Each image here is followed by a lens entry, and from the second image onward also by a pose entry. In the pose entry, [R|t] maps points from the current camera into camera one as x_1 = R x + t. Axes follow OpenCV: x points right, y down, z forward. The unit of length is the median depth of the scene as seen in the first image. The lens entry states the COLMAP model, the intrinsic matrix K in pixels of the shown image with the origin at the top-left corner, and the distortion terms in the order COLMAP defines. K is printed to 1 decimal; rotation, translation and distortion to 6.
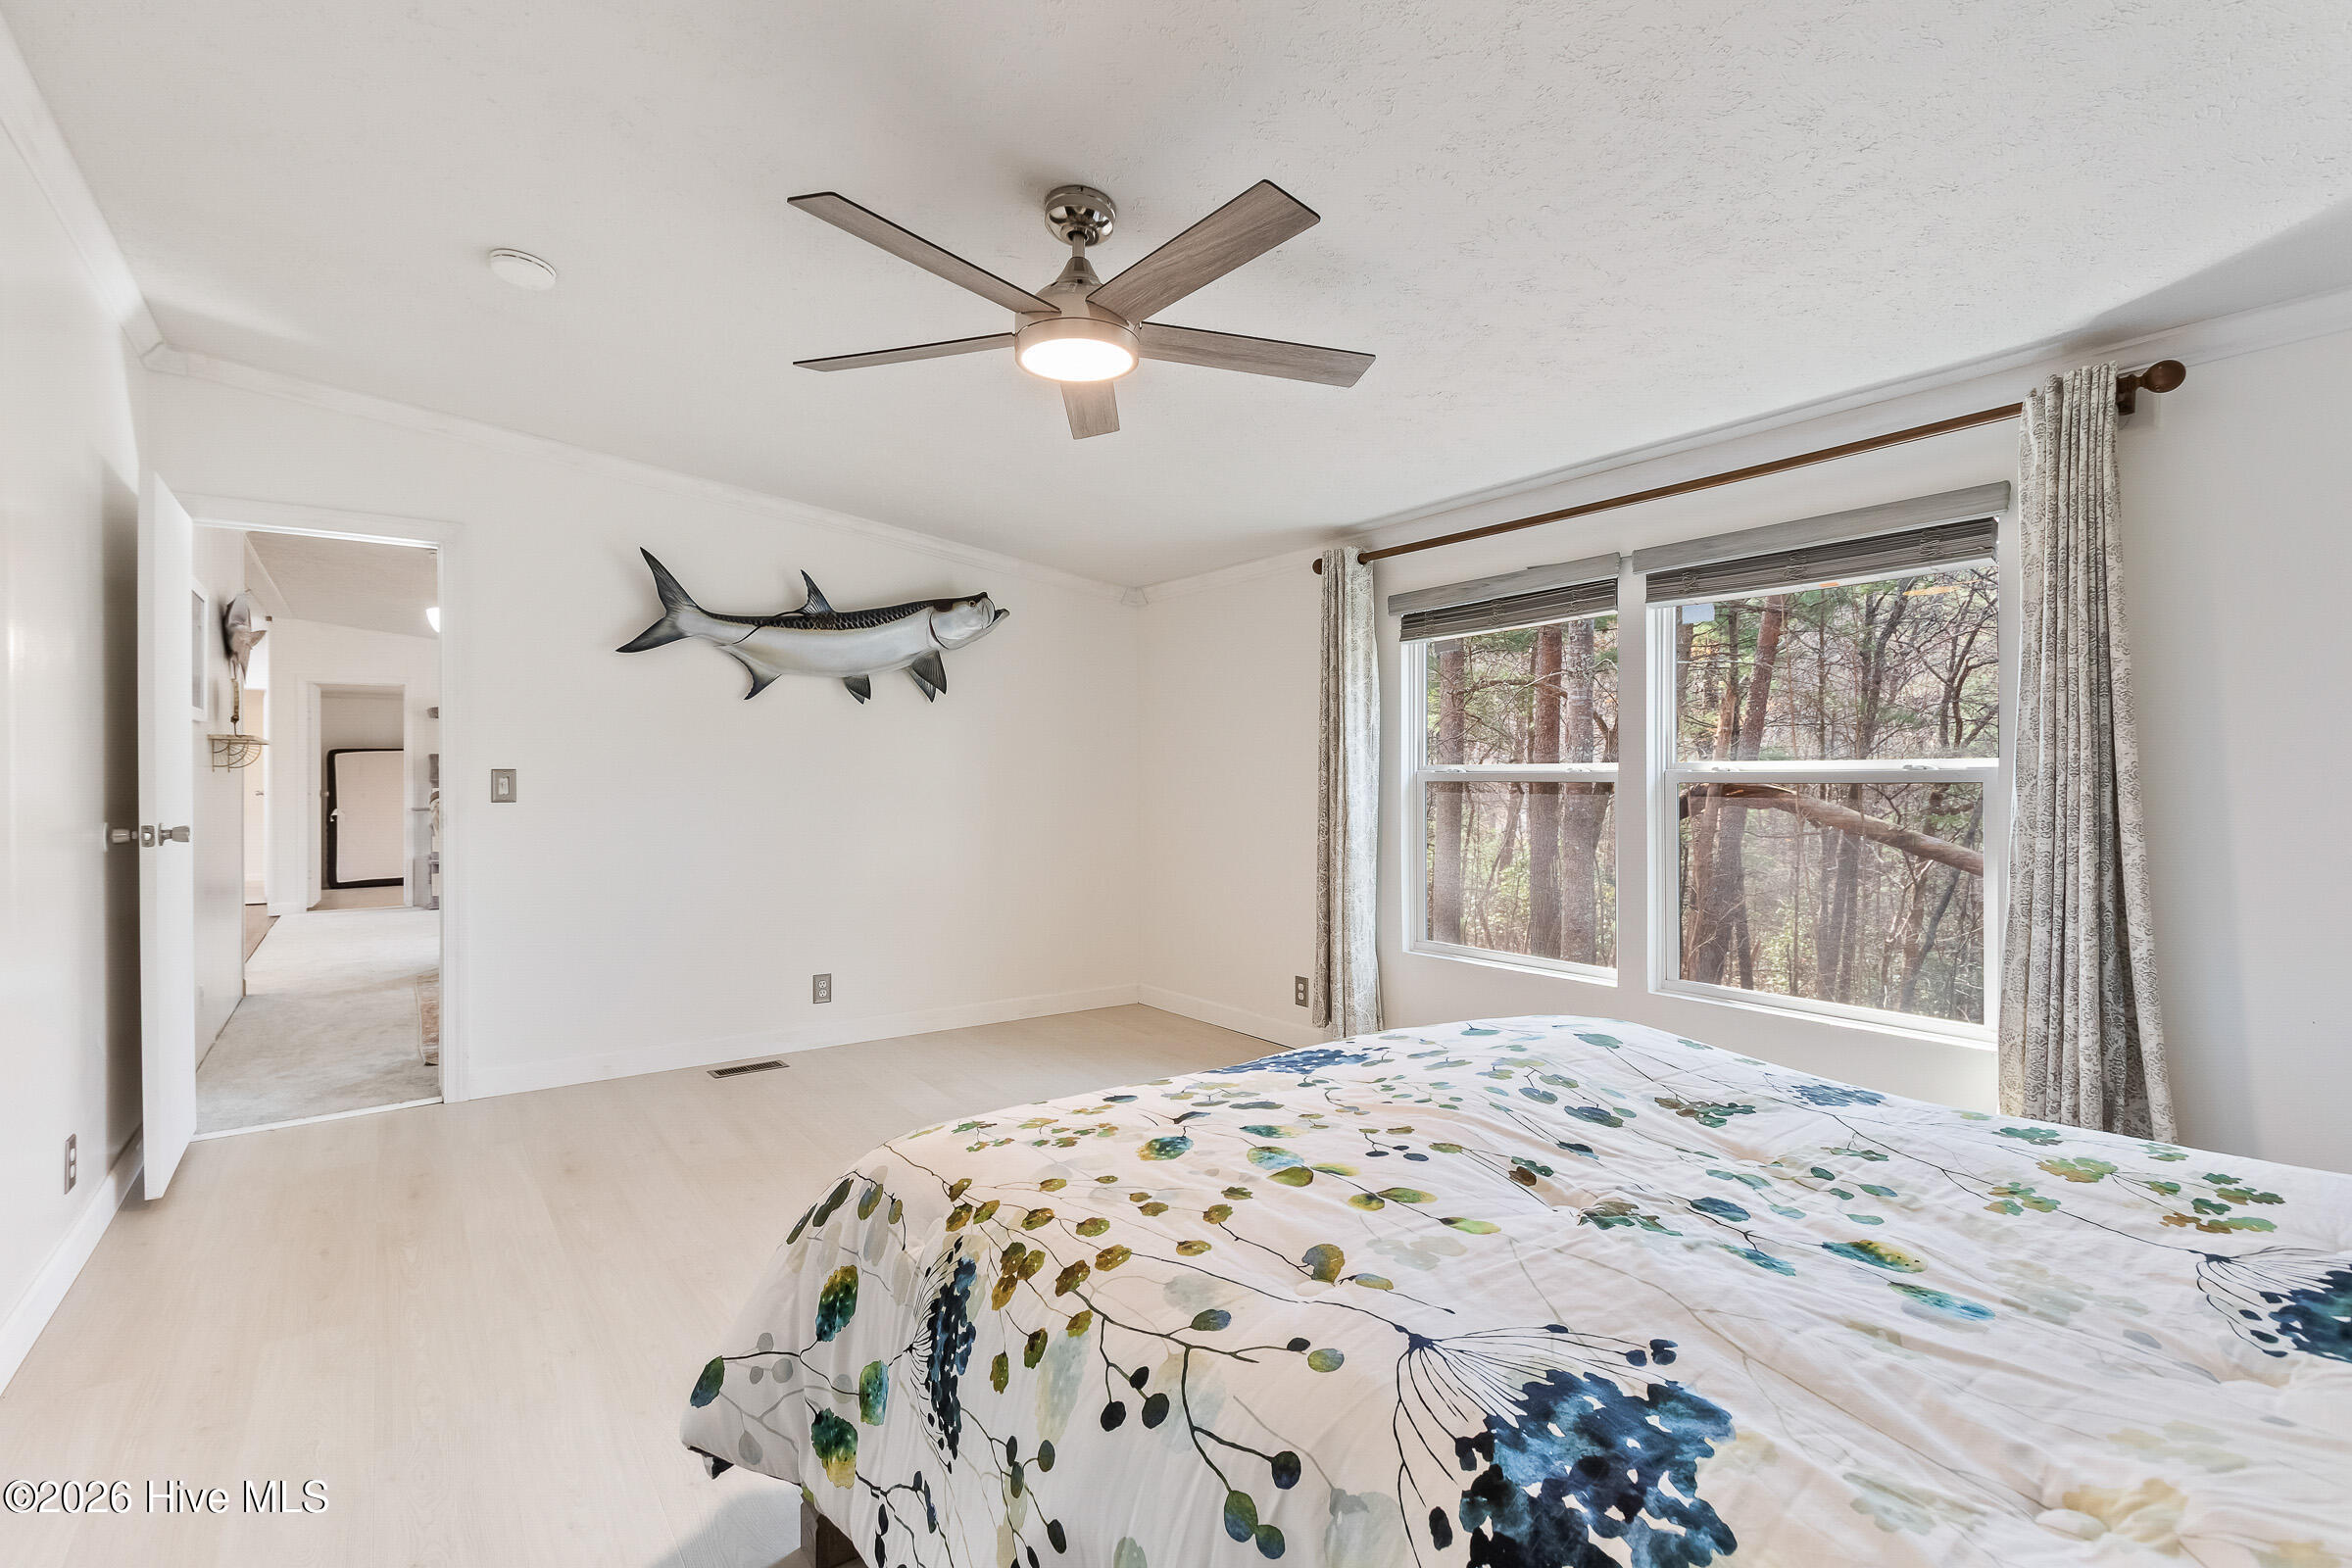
lens RADIAL K [[1088.8, 0, 1117.4], [0, 1088.8, 779.0], [0, 0, 1]] dist [0.010323, 0.000129]
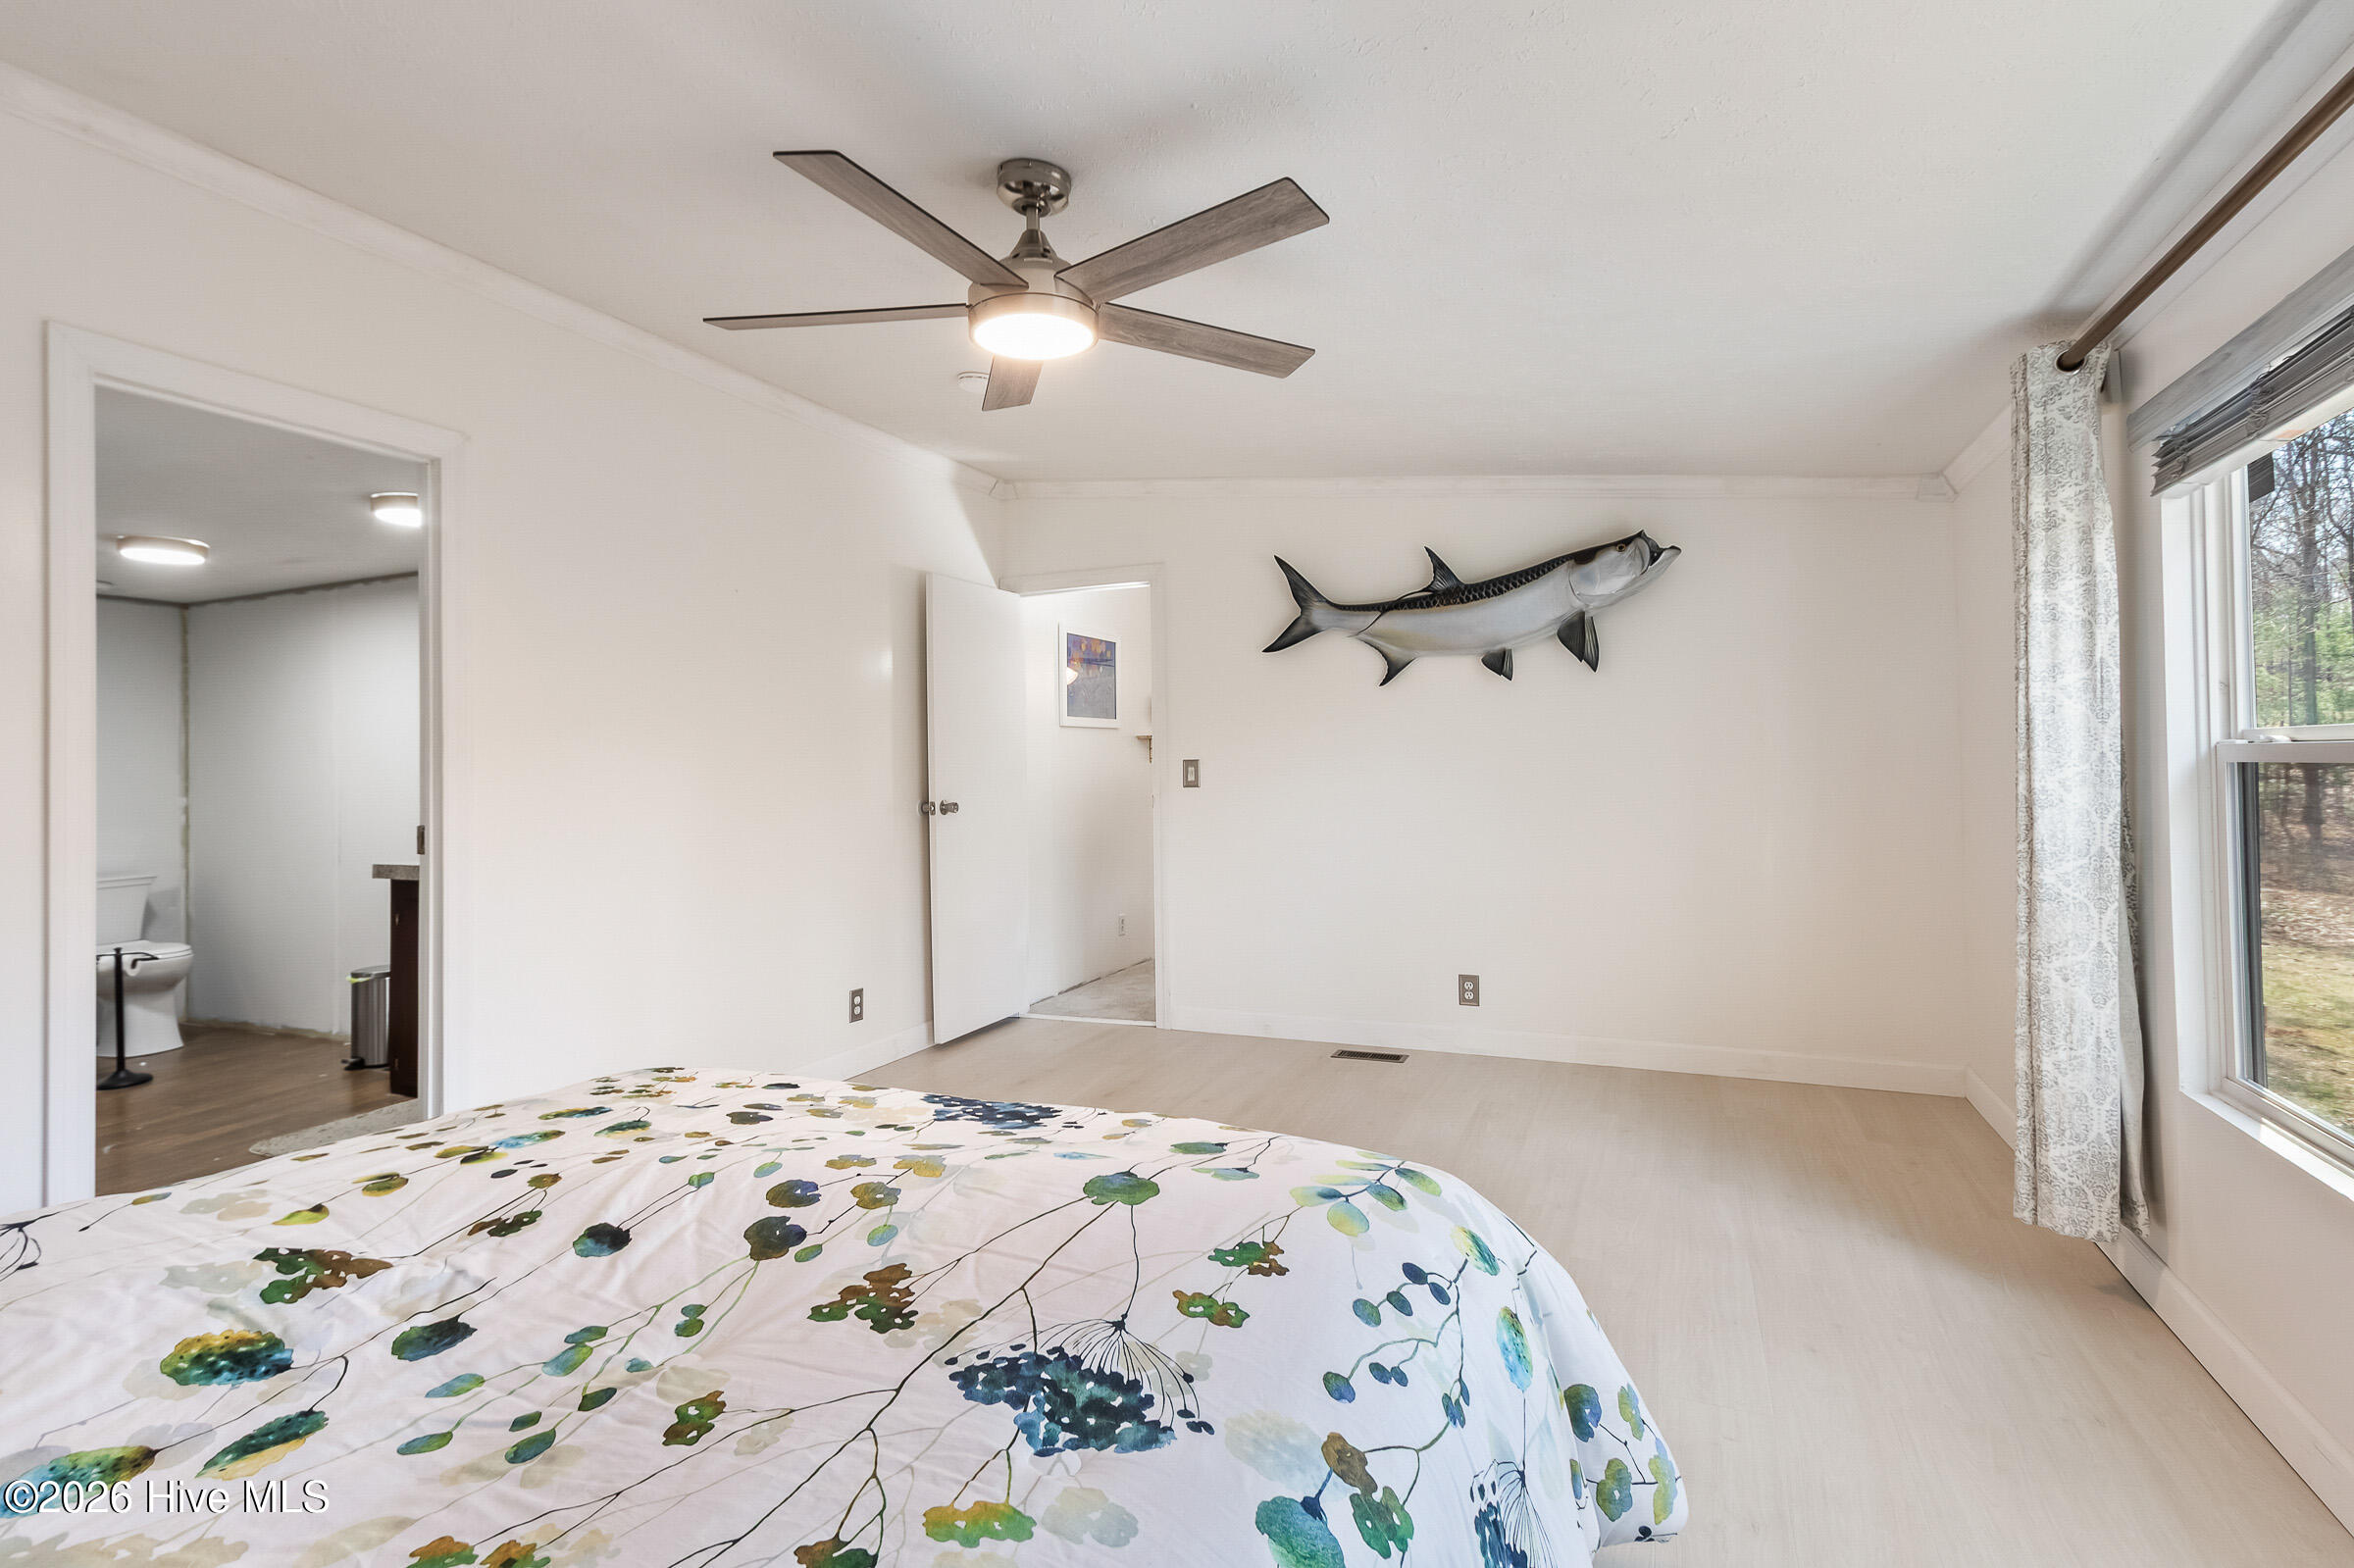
lens RADIAL K [[1124.7, 0, 1173.9], [0, 1124.7, 747.3], [0, 0, 1]] dist [0.002166, 0.000304]
pose [[0.538589, -0.021225, -0.842301, 0.458236], [0.012532, 0.999774, -0.017180, -0.001567], [0.842476, -0.001302, 0.538733, 0.307147]]
